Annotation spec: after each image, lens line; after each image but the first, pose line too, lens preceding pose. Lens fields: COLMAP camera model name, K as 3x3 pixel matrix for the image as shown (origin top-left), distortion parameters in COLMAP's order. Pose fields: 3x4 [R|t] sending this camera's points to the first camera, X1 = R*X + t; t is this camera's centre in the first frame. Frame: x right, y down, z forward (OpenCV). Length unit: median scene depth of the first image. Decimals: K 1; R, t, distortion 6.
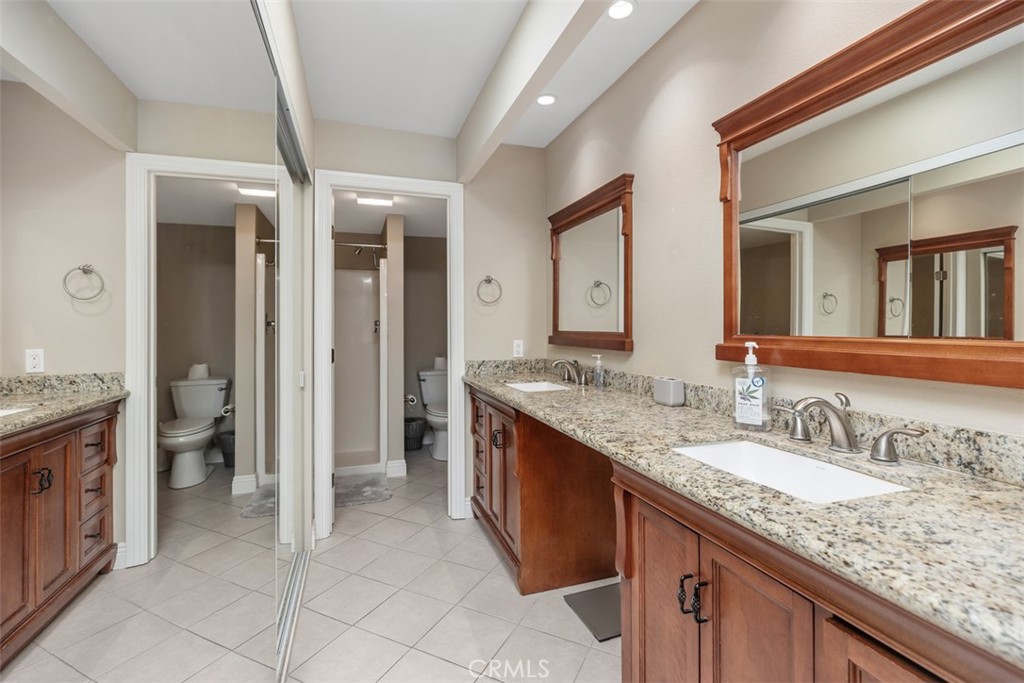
lens RADIAL K [[464.3, 0, 512.0], [0, 464.3, 341.5], [0, 0, 1]] dist [0.003062, 0.000170]
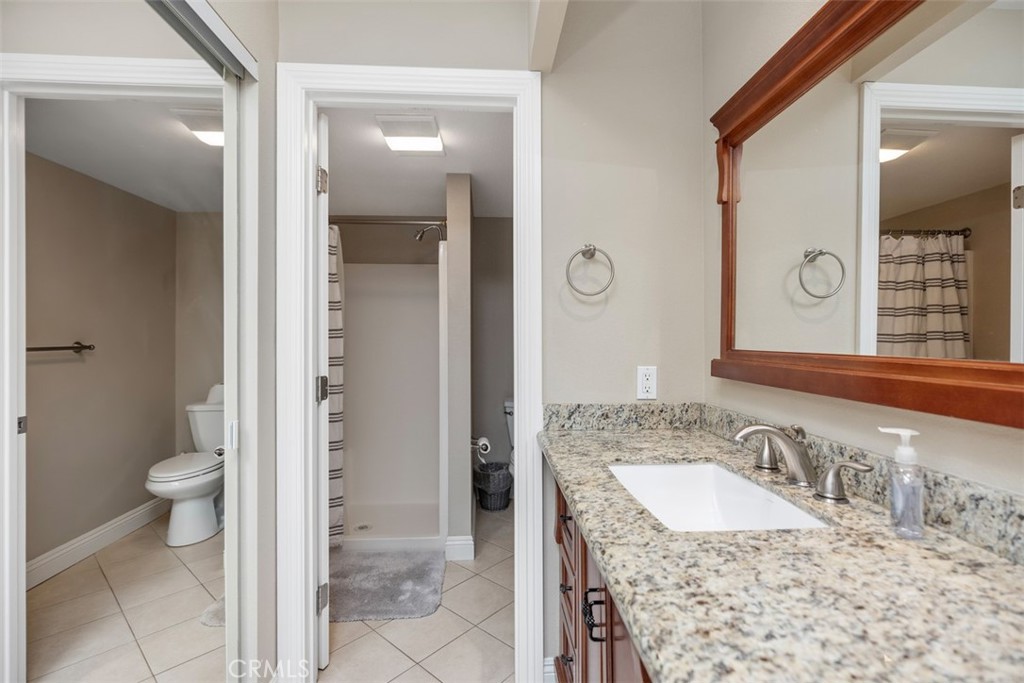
lens RADIAL K [[464.3, 0, 512.0], [0, 464.3, 341.5], [0, 0, 1]] dist [0.003062, 0.000170]
pose [[0.964254, 0.002567, -0.264967, 0.005537], [-0.009481, 0.999647, -0.024819, -0.017002], [0.264809, 0.026444, 0.963938, 0.467521]]
